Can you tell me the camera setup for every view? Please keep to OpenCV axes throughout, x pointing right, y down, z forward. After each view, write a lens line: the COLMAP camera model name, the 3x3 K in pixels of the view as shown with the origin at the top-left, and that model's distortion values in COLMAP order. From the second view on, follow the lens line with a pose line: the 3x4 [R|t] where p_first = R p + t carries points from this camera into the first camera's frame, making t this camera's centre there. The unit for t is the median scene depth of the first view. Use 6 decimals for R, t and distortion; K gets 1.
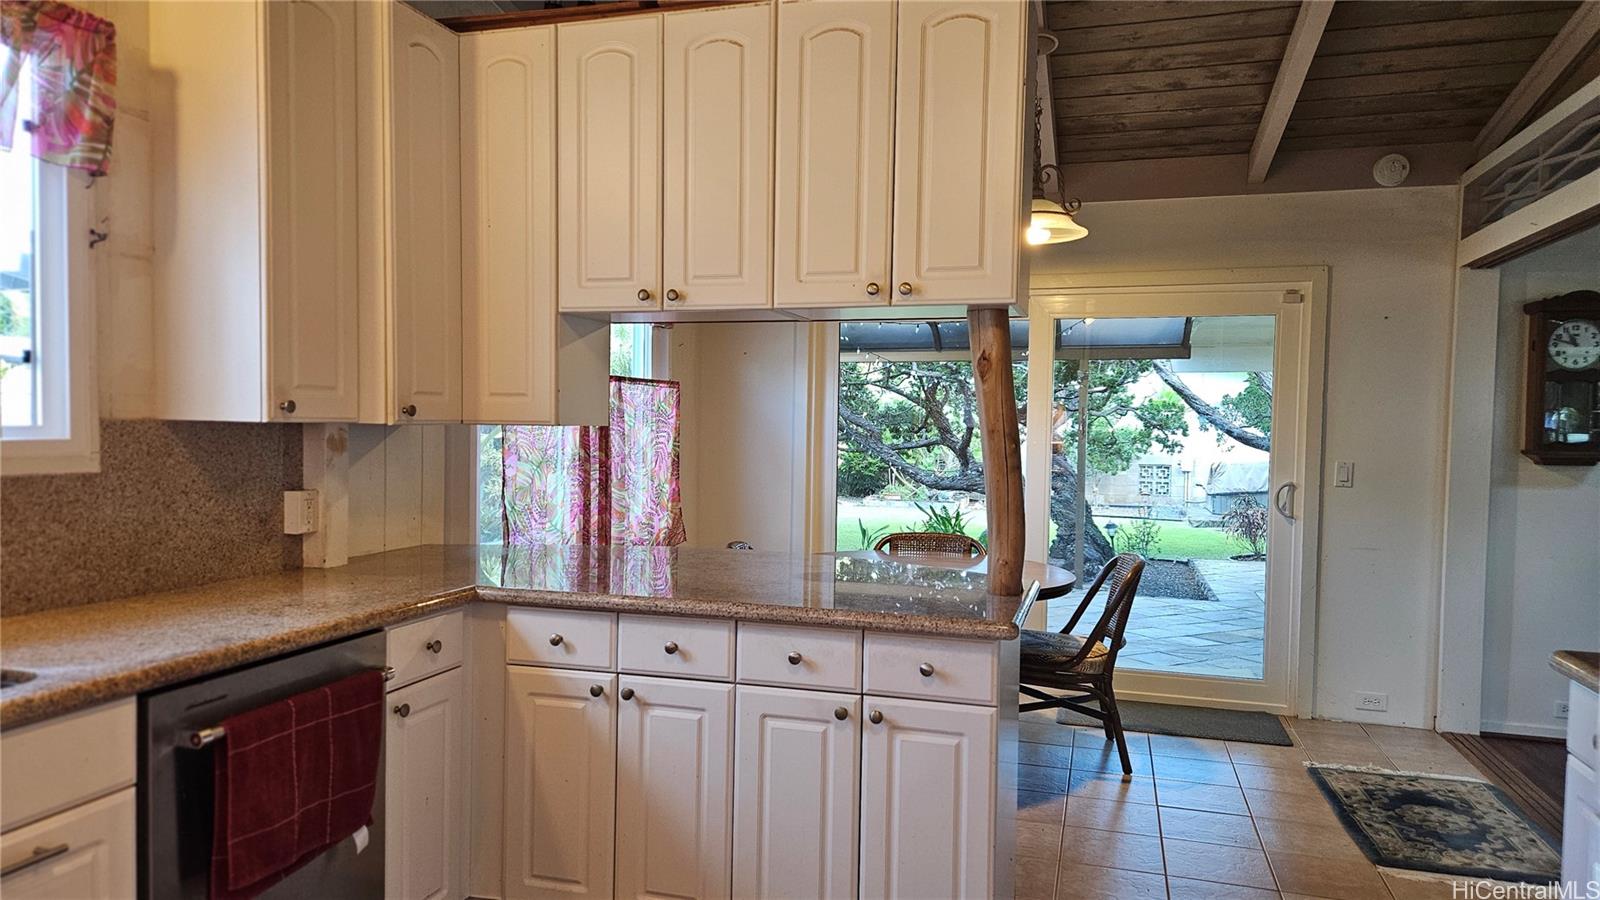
lens RADIAL K [[1066.7, 0, 768.5], [0, 1066.7, 469.3], [0, 0, 1]] dist [0.049997, -0.000075]
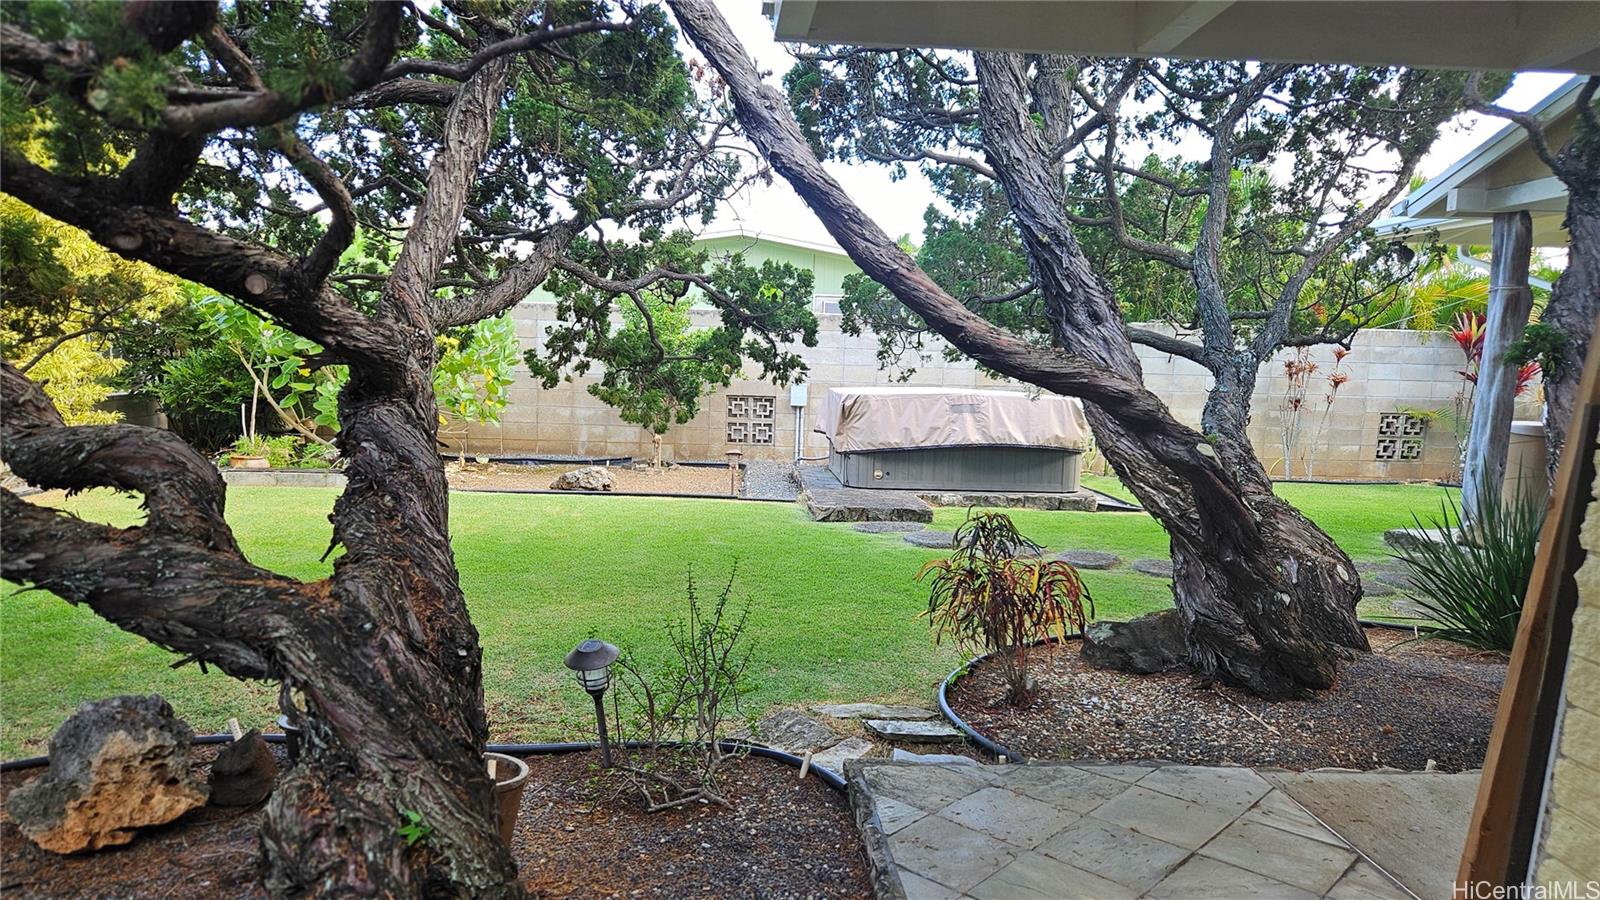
lens RADIAL K [[1066.7, 0, 794.7], [0, 1066.7, 446.2], [0, 0, 1]] dist [0.049997, -0.000075]
pose [[0.927693, -0.016184, 0.372994, 0.213380], [-0.005815, 0.998312, 0.057778, -0.014526], [-0.373299, -0.055770, 0.926033, 0.584039]]
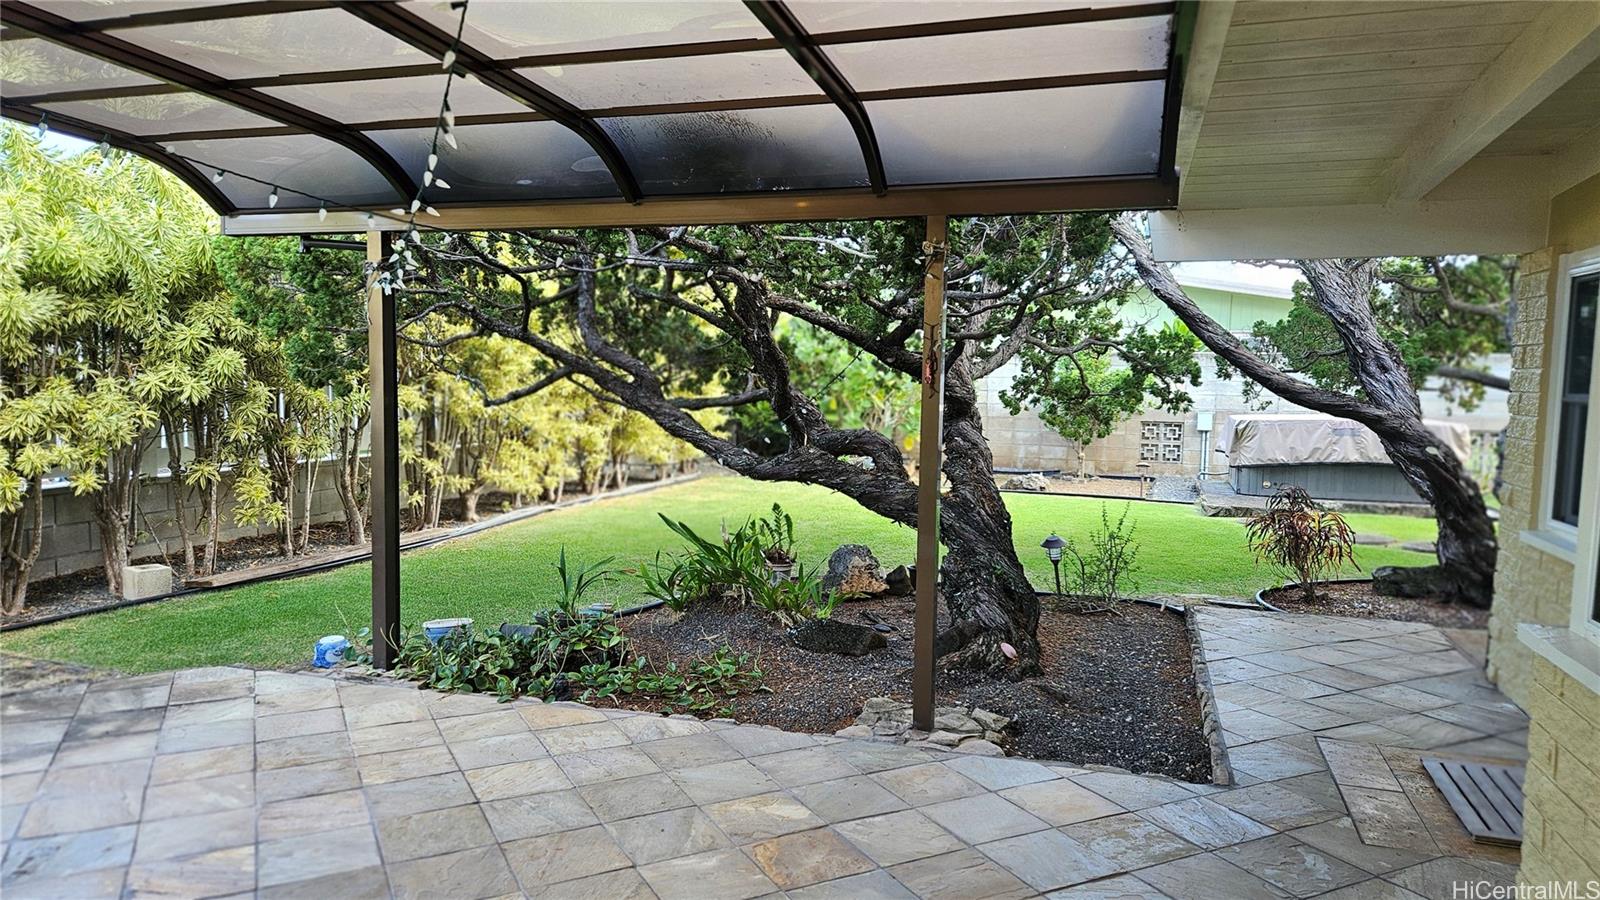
lens RADIAL K [[1066.7, 0, 786.5], [0, 1066.7, 452.7], [0, 0, 1]] dist [0.049997, -0.000075]
pose [[0.999929, 0.006464, -0.010002, 0.145858], [-0.006072, 0.999228, 0.038812, -0.013825], [0.010246, -0.038749, 0.999196, 0.343128]]
